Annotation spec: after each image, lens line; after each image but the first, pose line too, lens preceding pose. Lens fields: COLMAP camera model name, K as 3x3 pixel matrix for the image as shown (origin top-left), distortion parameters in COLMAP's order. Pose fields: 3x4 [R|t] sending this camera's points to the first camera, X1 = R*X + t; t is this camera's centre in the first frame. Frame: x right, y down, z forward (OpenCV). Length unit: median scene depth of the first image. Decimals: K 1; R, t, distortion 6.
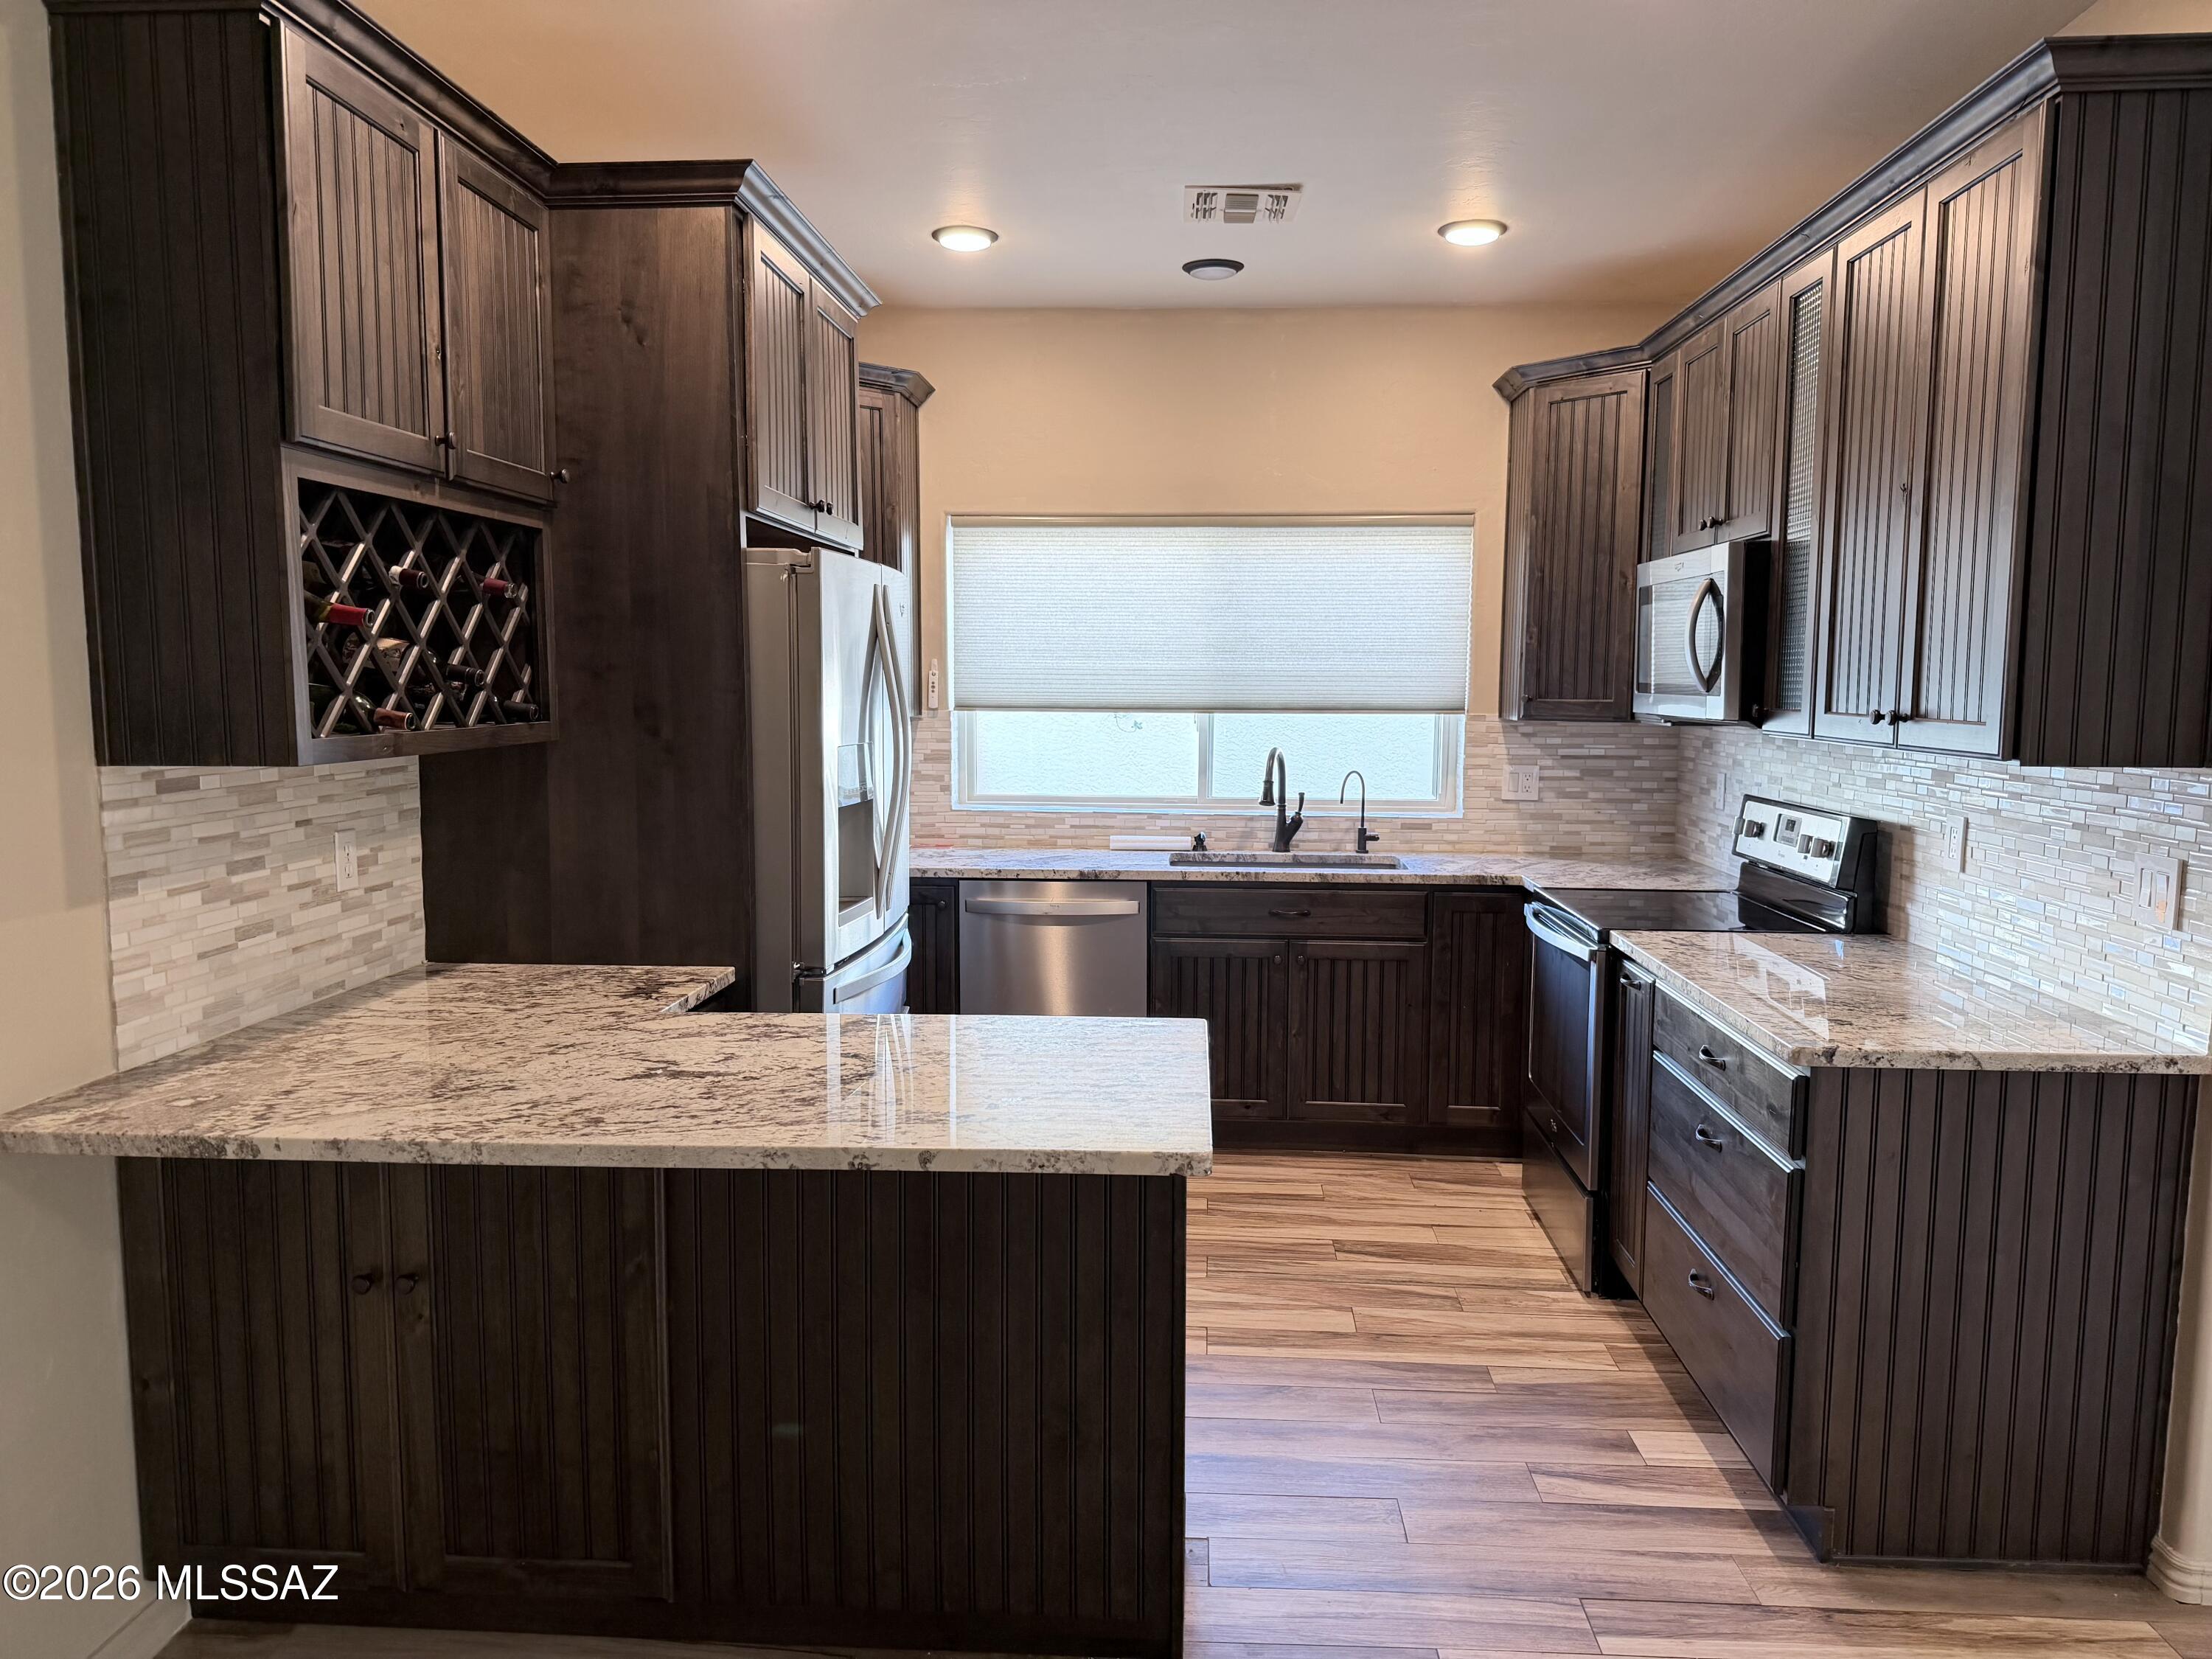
lens RADIAL K [[1553.1, 0, 1099.9], [0, 1553.1, 841.7], [0, 0, 1]] dist [0.071023, -0.097891]
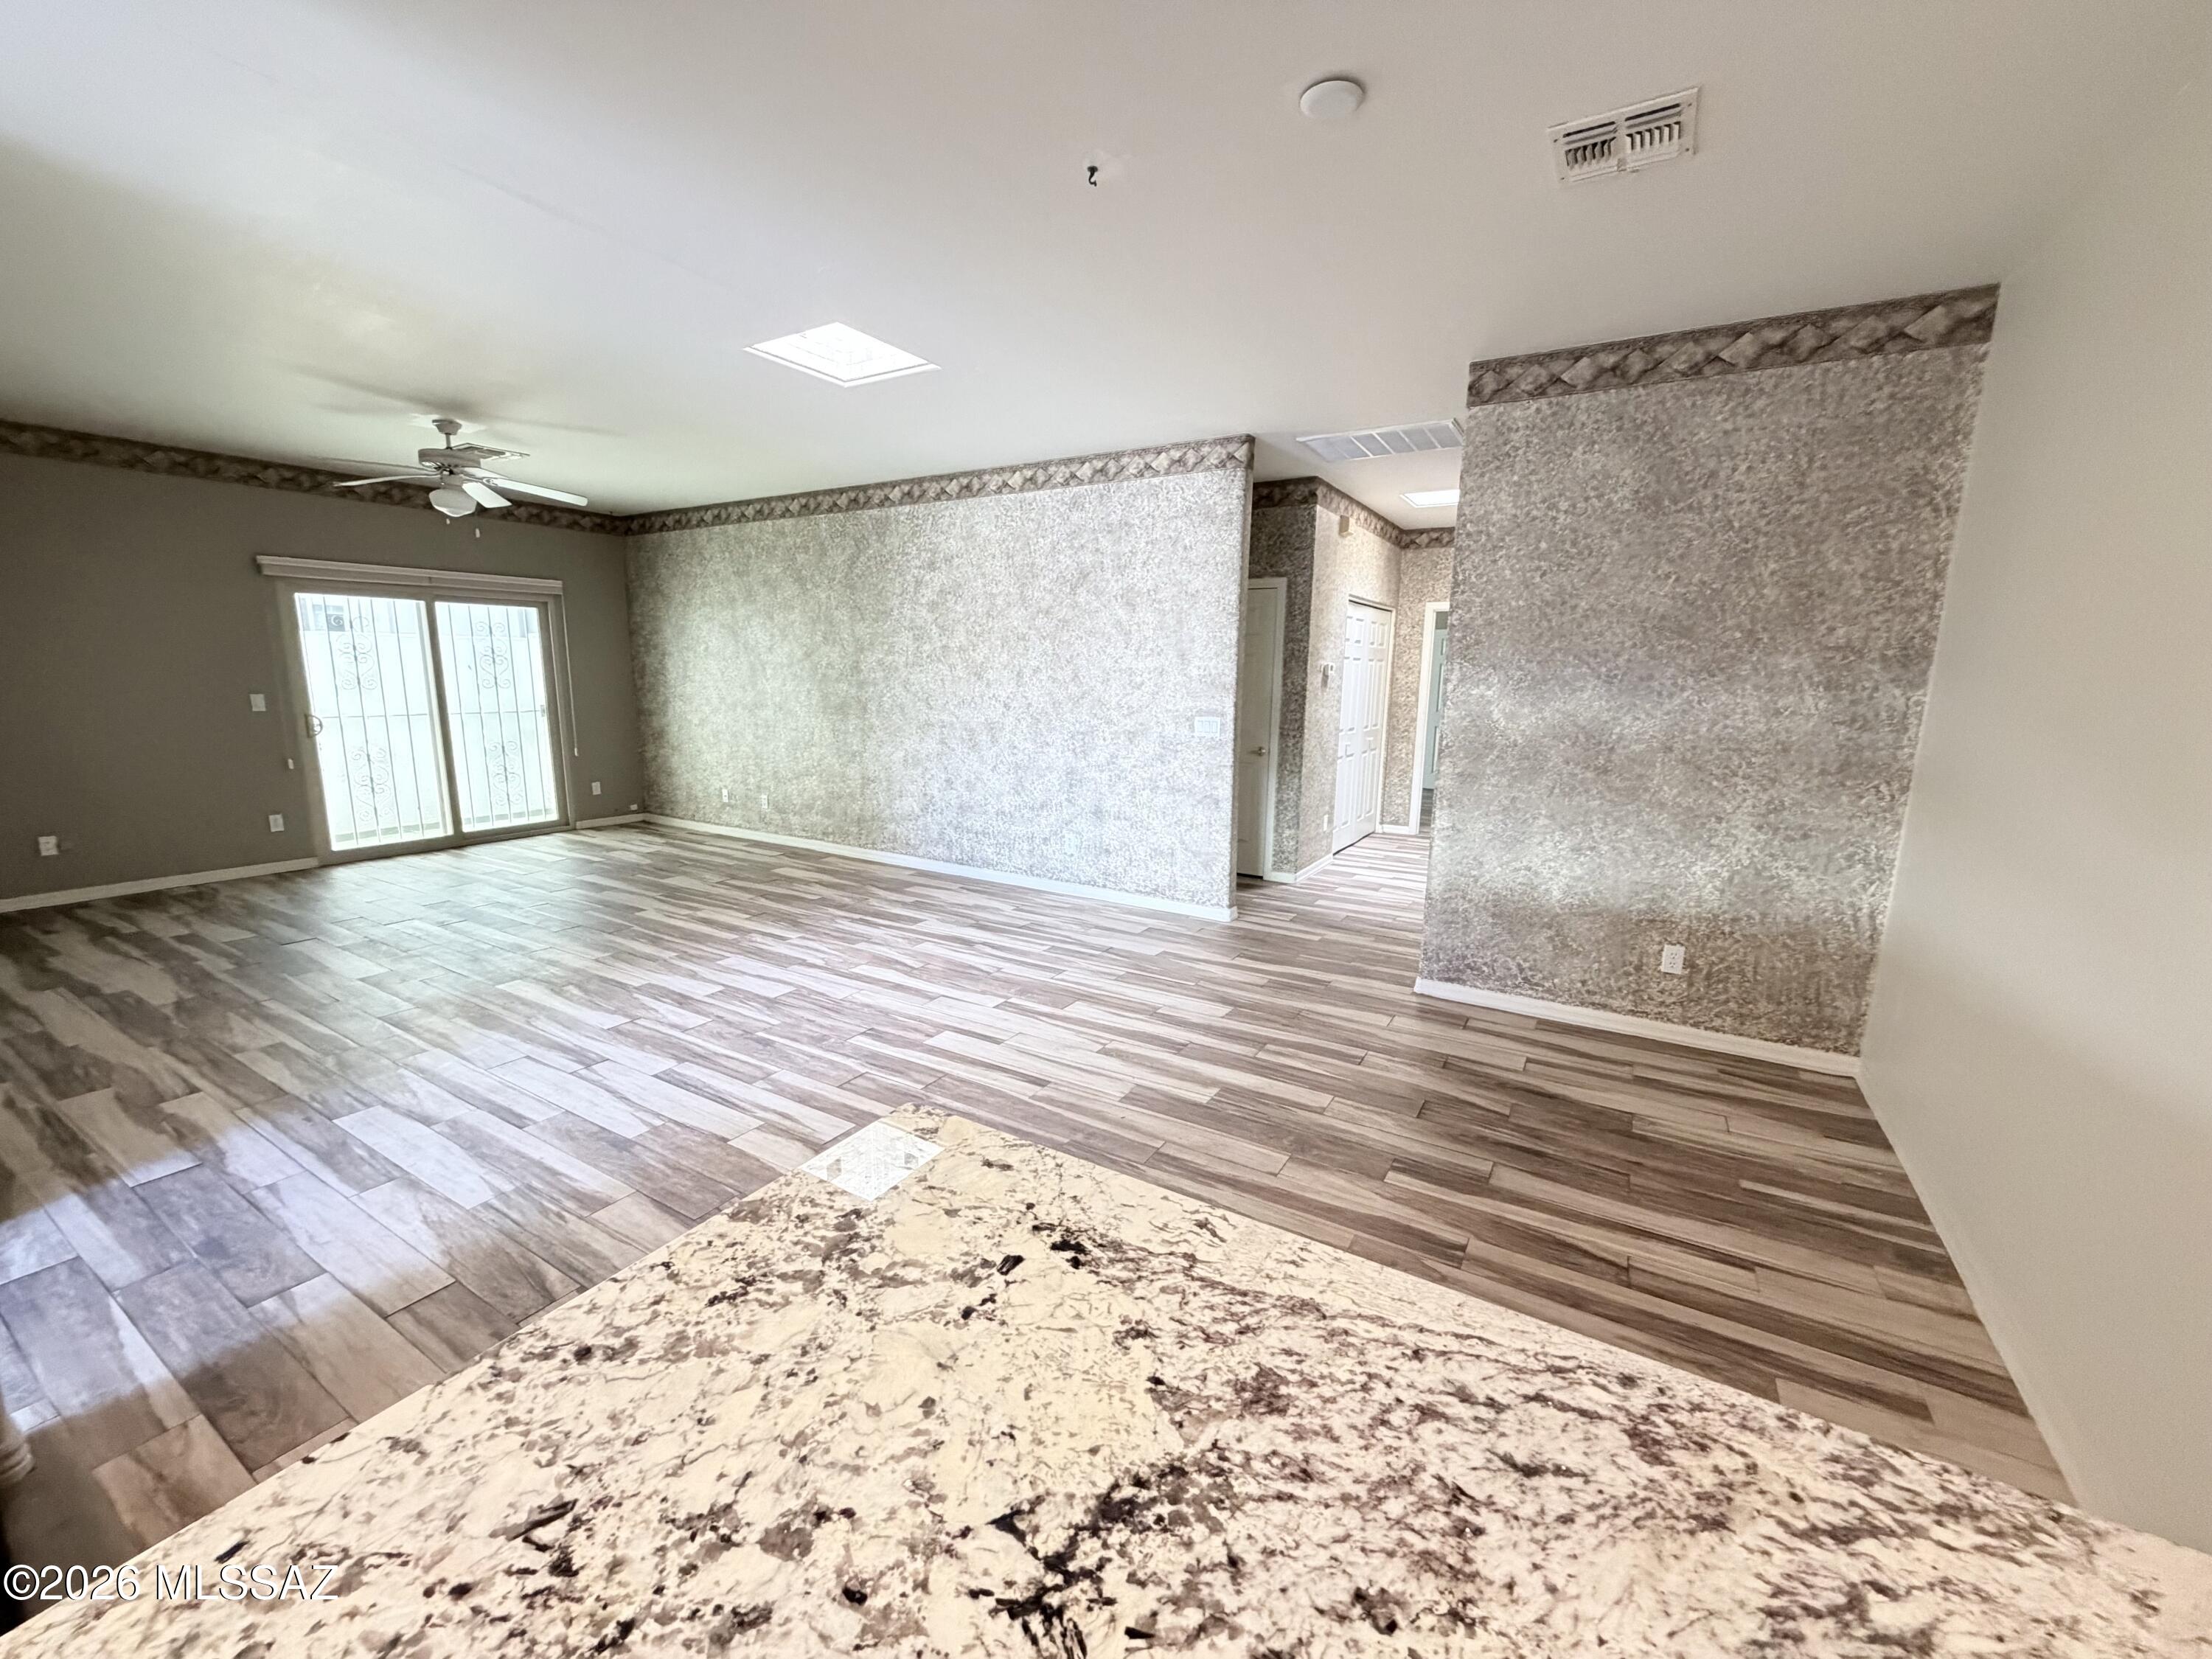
lens RADIAL K [[880.1, 0, 1101.9], [0, 880.1, 828.1], [0, 0, 1]] dist [-0.000703, -0.000262]
pose [[-0.887891, -0.099695, 0.449122, -0.157146], [0.029025, 0.962154, 0.270958, -0.071936], [-0.459137, 0.253617, -0.851394, 0.760809]]
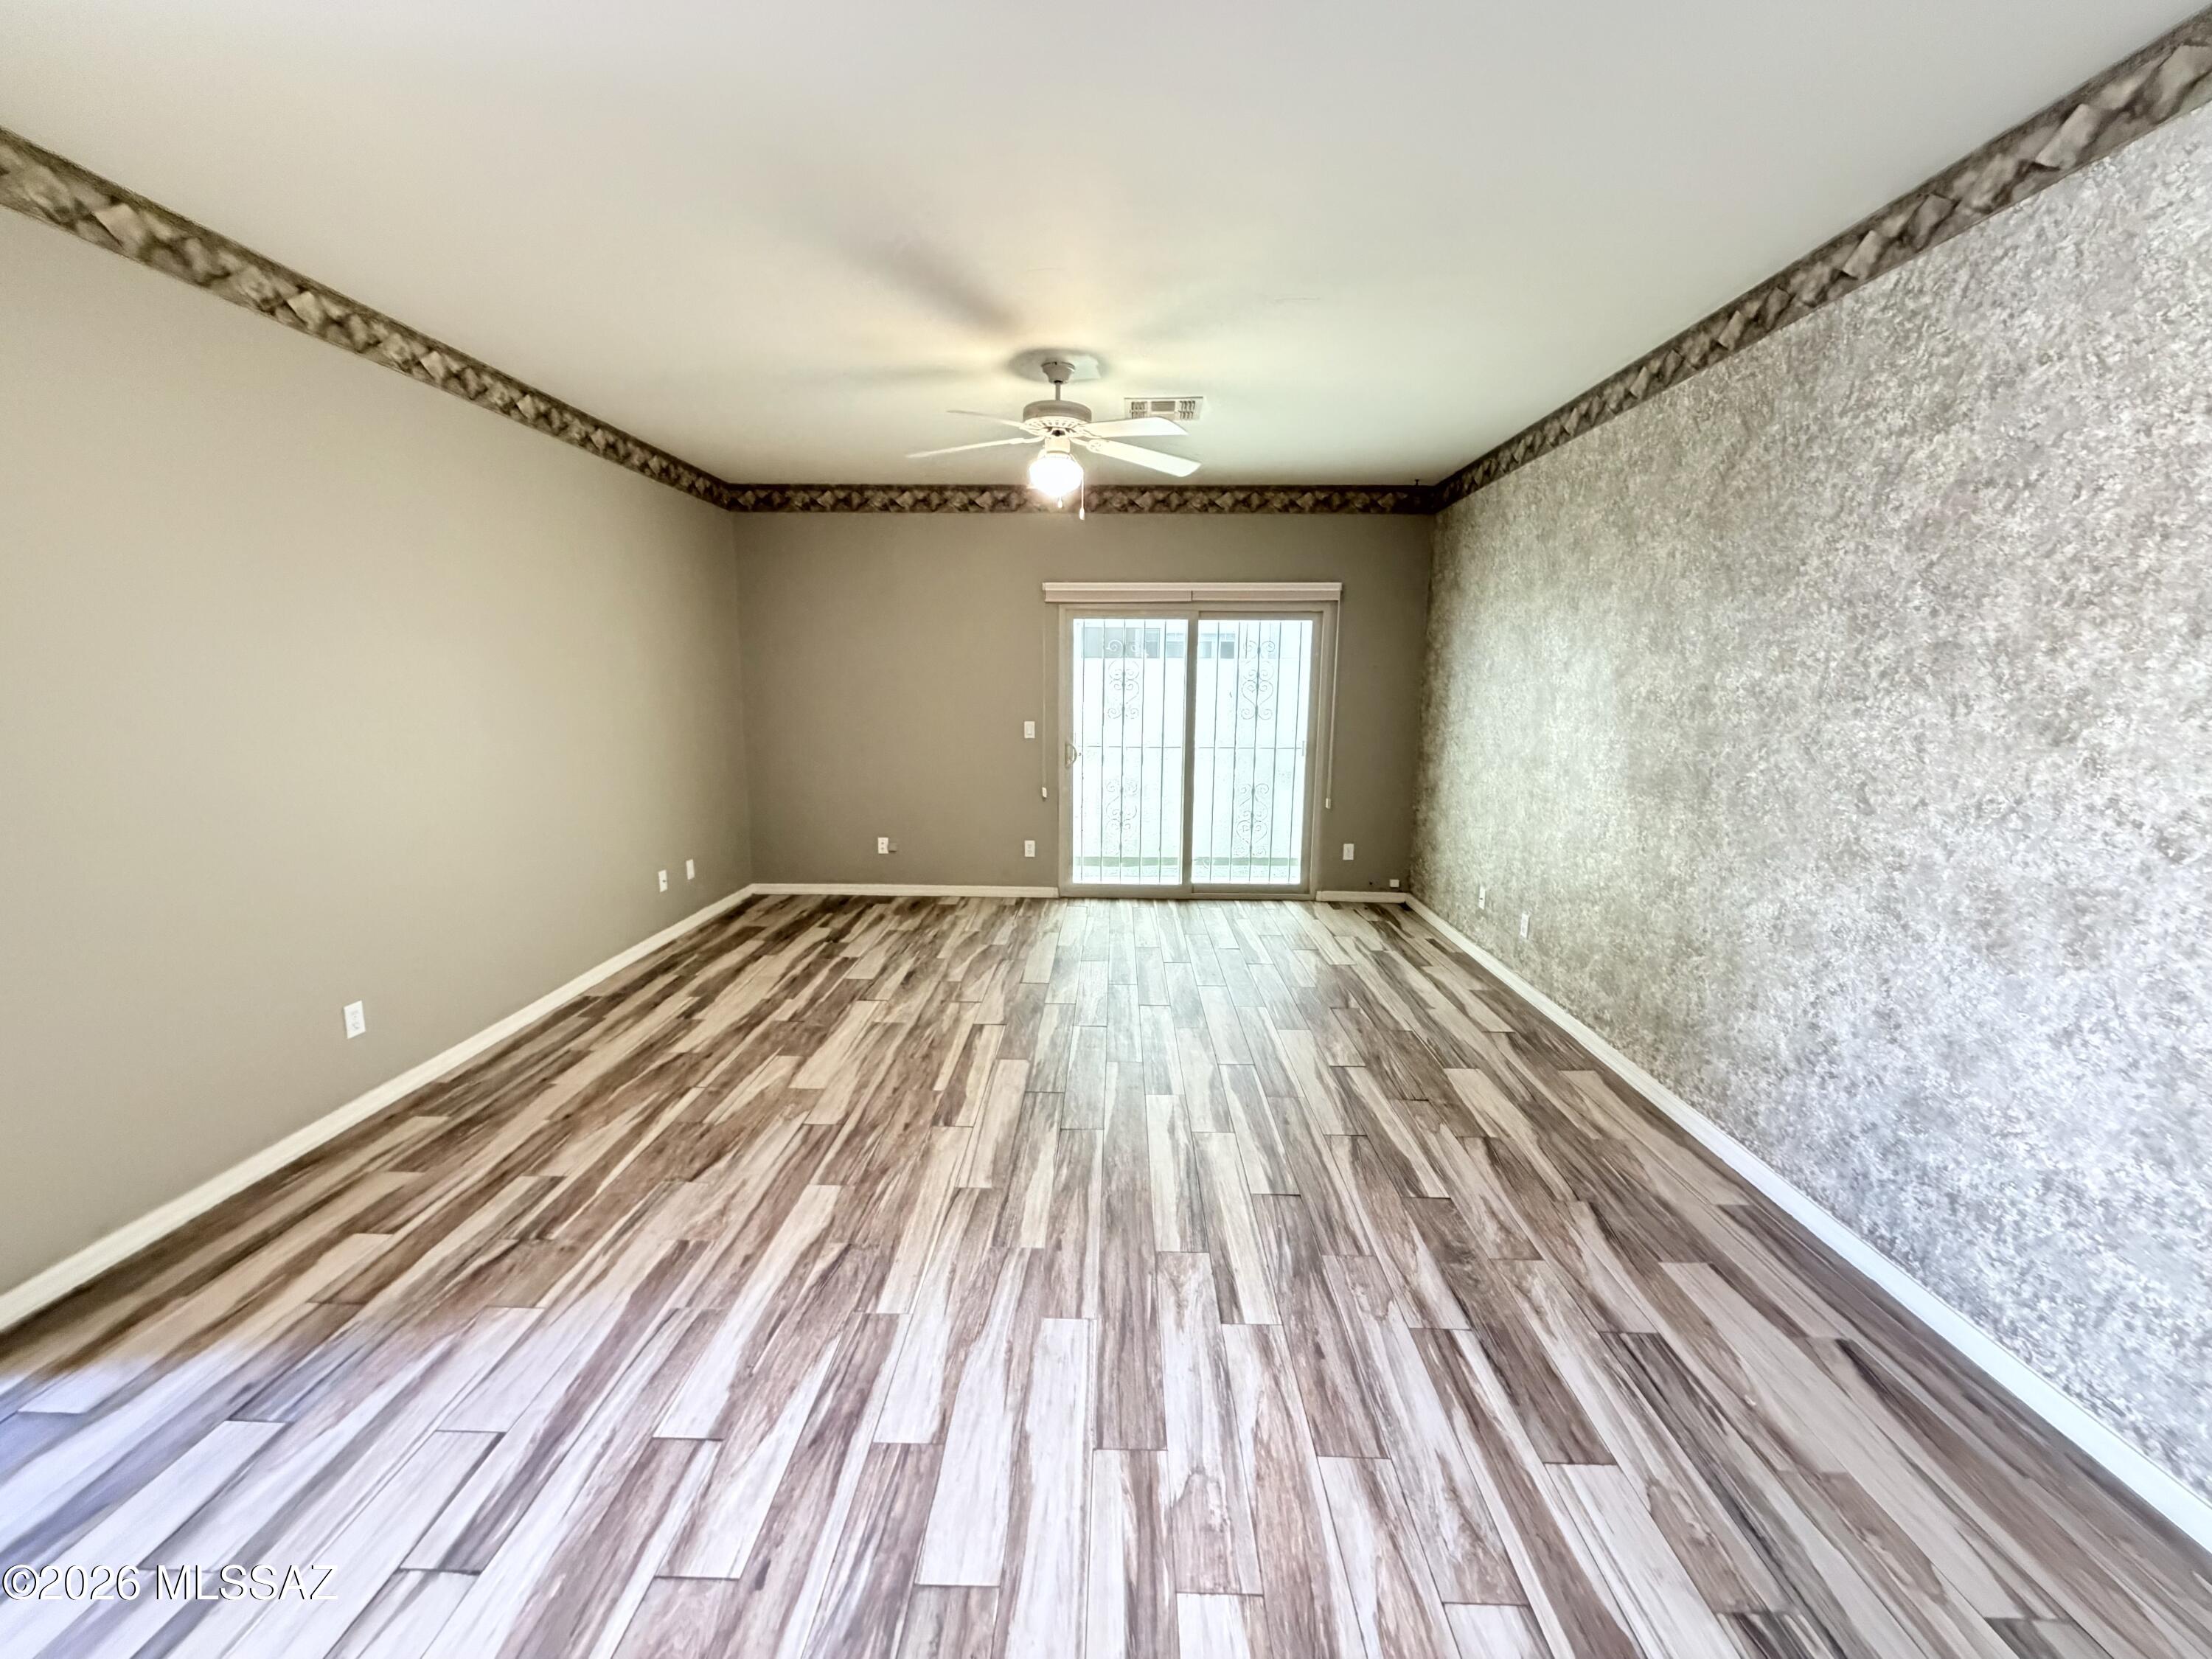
lens RADIAL K [[880.1, 0, 1101.9], [0, 880.1, 828.1], [0, 0, 1]] dist [-0.000703, -0.000262]
pose [[-0.040048, -0.173358, 0.984044, 0.346337], [0.096839, 0.979525, 0.176503, 0.006569], [-0.994494, 0.102362, -0.022441, -0.072312]]
